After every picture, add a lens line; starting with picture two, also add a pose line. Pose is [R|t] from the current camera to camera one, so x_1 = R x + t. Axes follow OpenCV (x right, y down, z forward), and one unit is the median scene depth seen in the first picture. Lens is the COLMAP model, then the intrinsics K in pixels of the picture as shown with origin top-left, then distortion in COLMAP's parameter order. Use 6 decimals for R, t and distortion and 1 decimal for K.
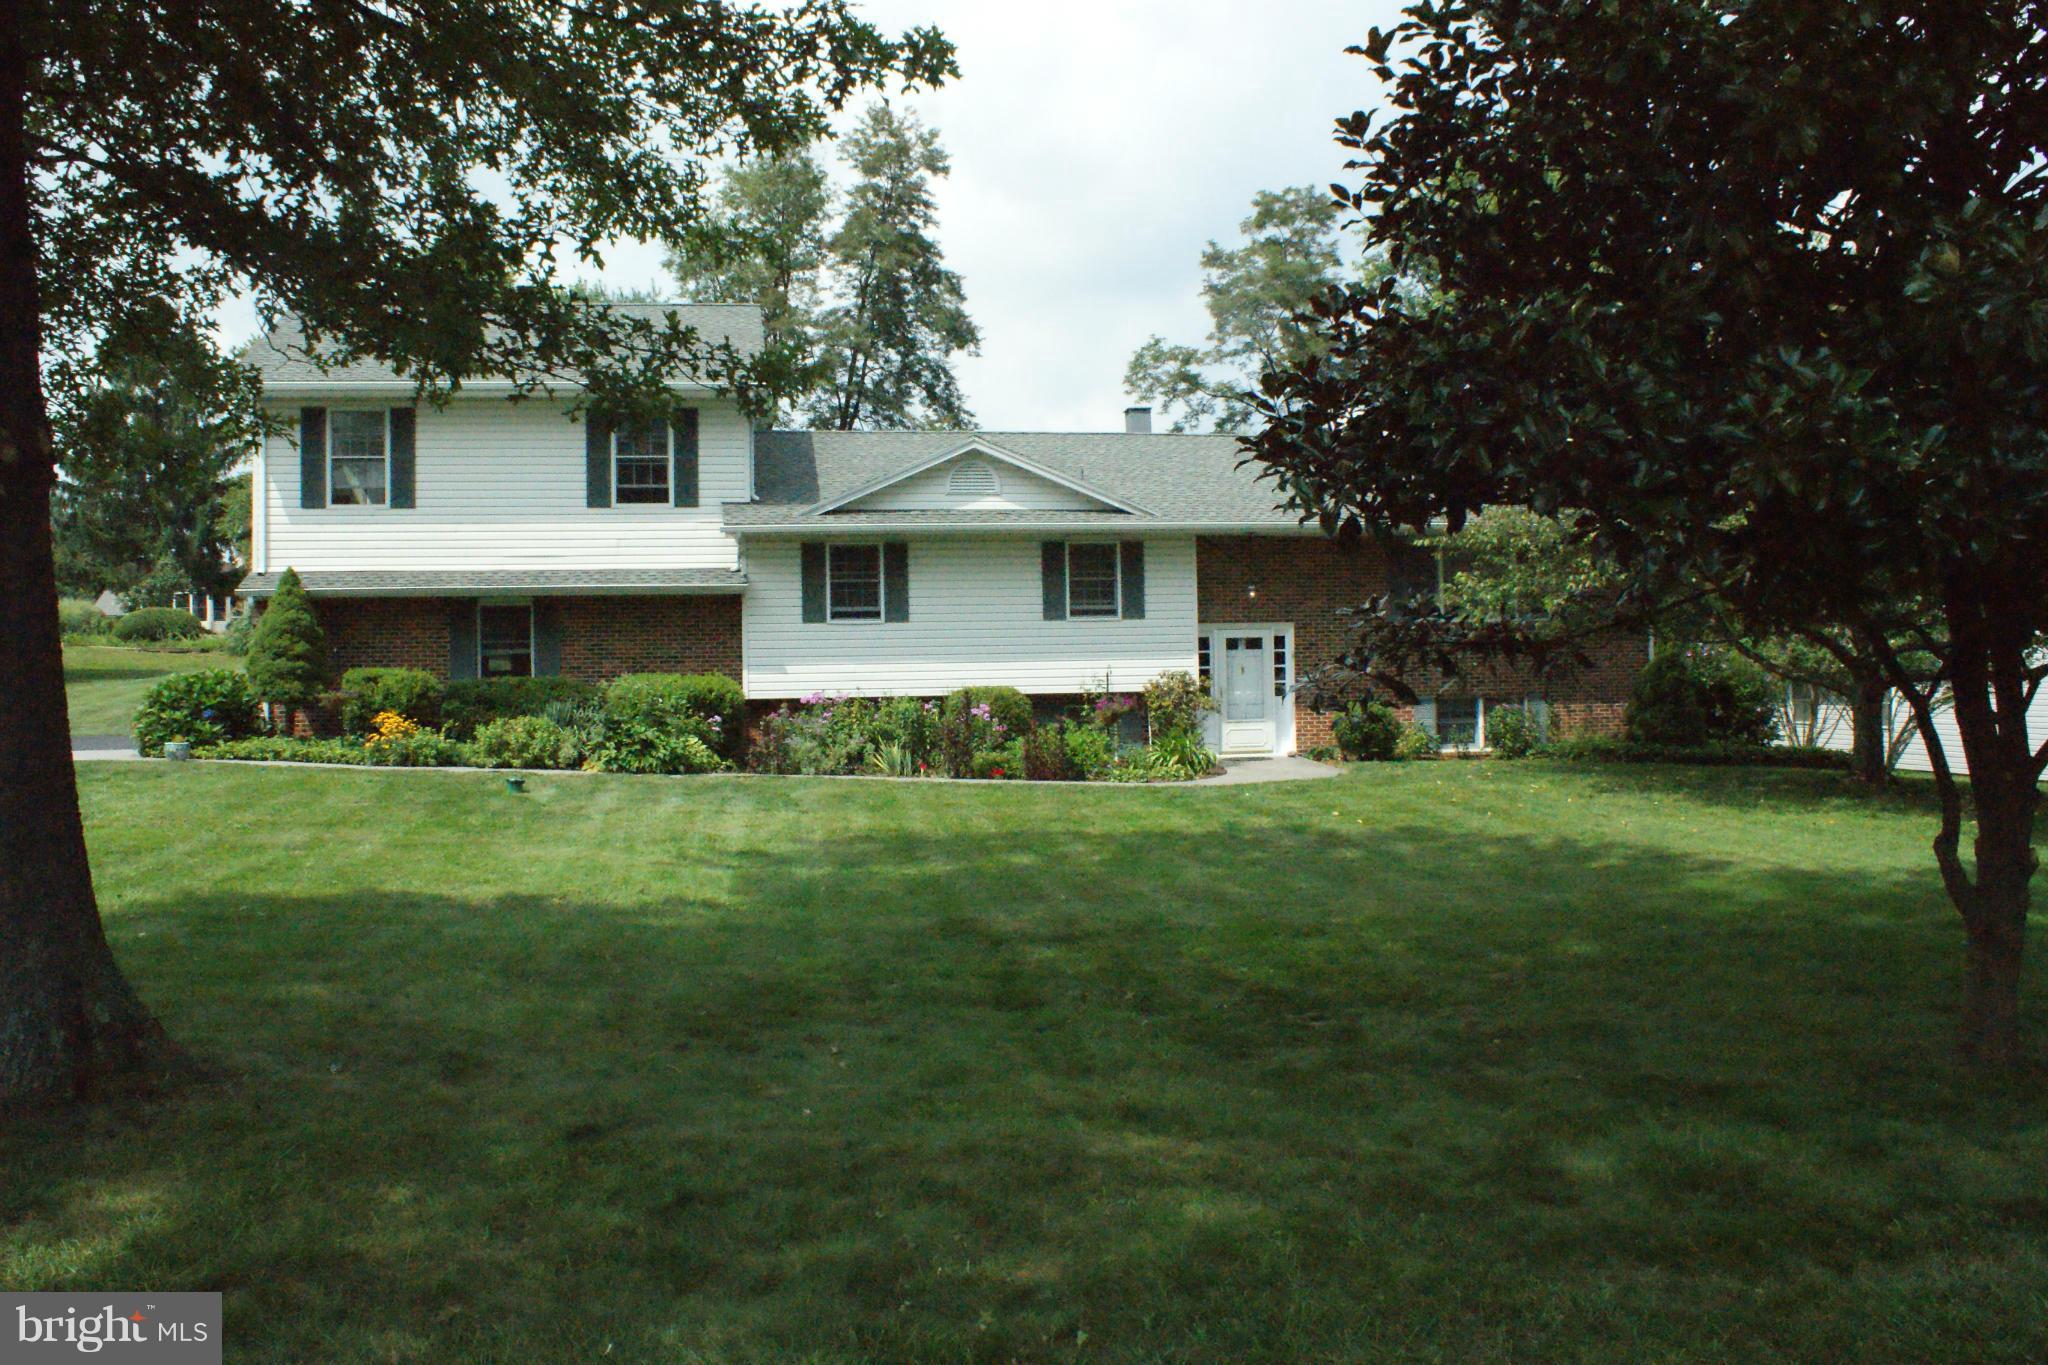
lens RADIAL K [[1640.7, 0, 1024.0], [0, 1640.7, 682.5], [0, 0, 1]] dist [-0.110535, 0.005012]
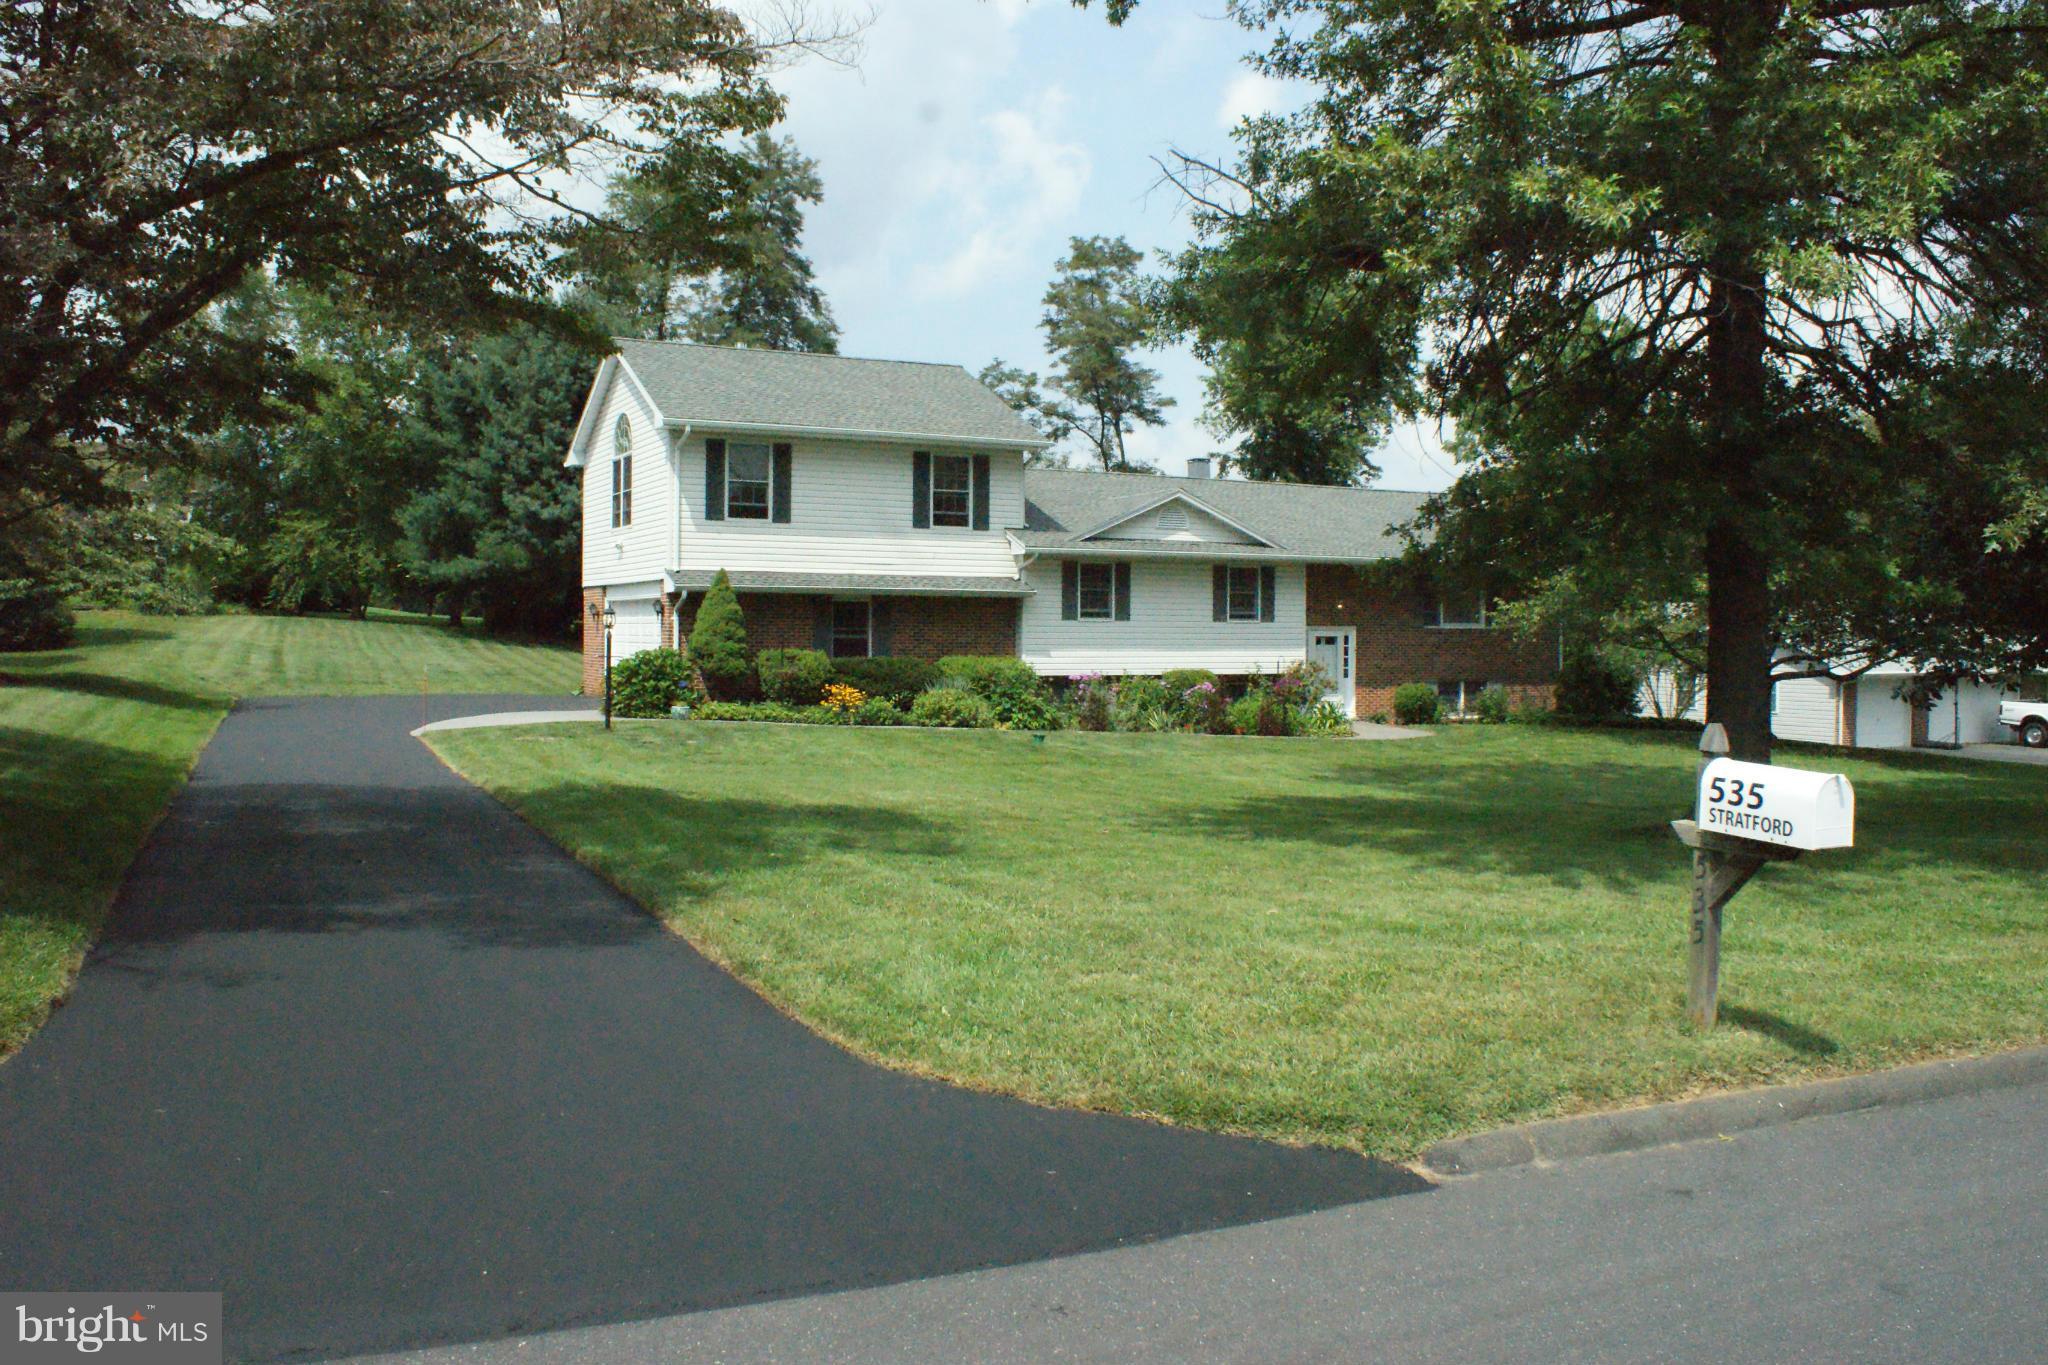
lens RADIAL K [[1640.7, 0, 1024.0], [0, 1640.7, 682.5], [0, 0, 1]] dist [-0.110535, 0.005012]
pose [[0.954591, 0.013287, 0.297624, -0.561966], [-0.020070, 0.999604, 0.019748, -0.010877], [-0.297244, -0.024824, 0.954479, -0.282182]]
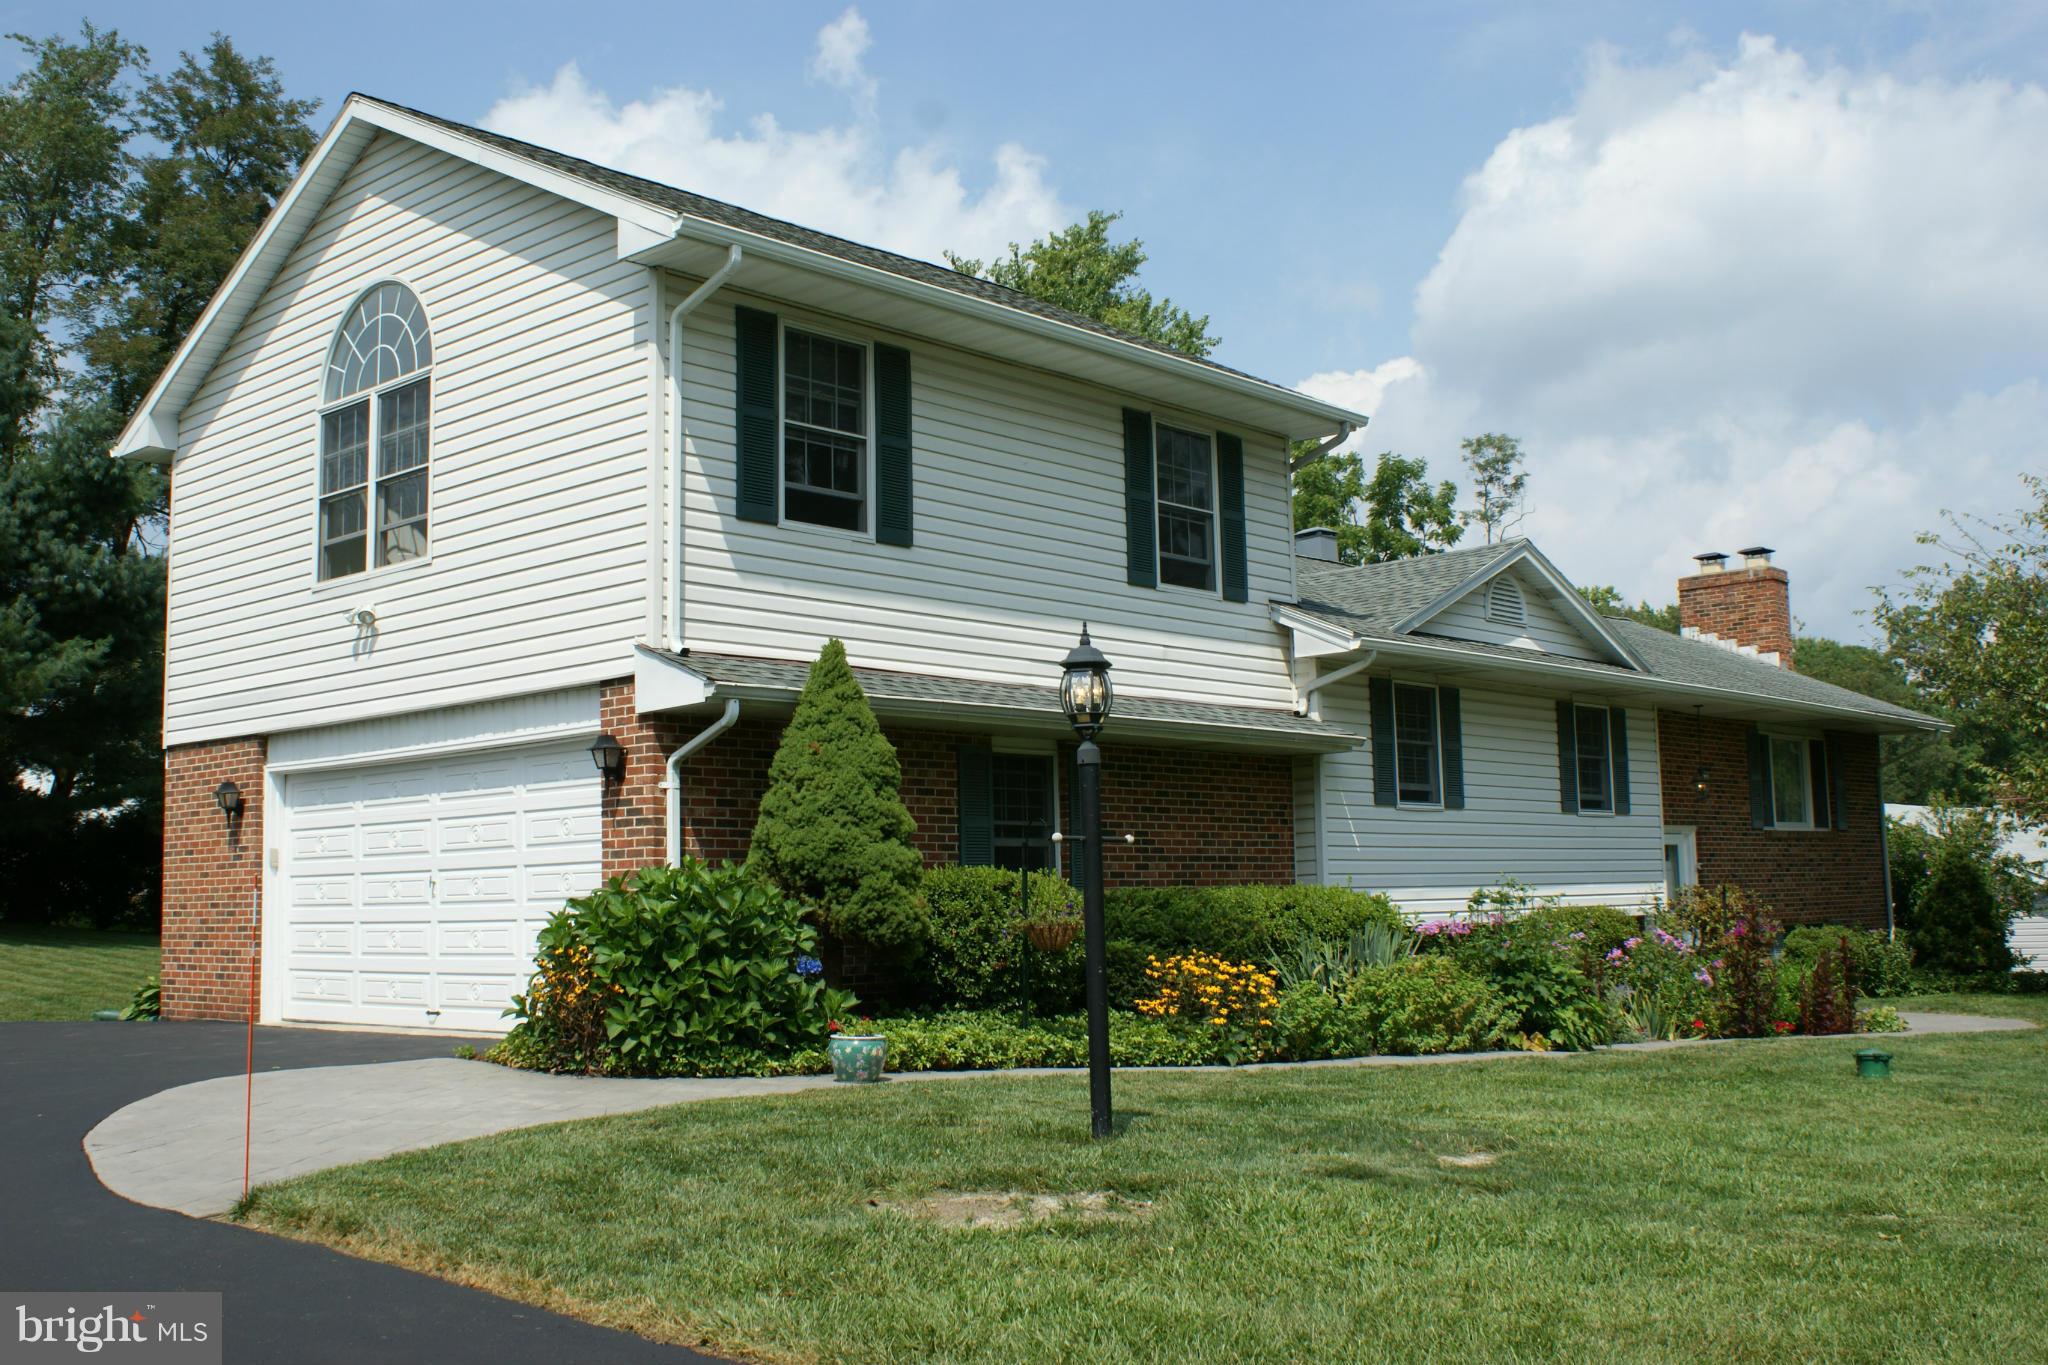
lens RADIAL K [[2021.3, 0, 1024.0], [0, 2021.3, 682.5], [0, 0, 1]] dist [-0.072055, 0.000213]
pose [[0.790279, 0.067319, 0.609037, -0.700125], [0.012498, 0.991969, -0.125863, 0.011543], [-0.612619, 0.107079, 0.783091, 0.474656]]
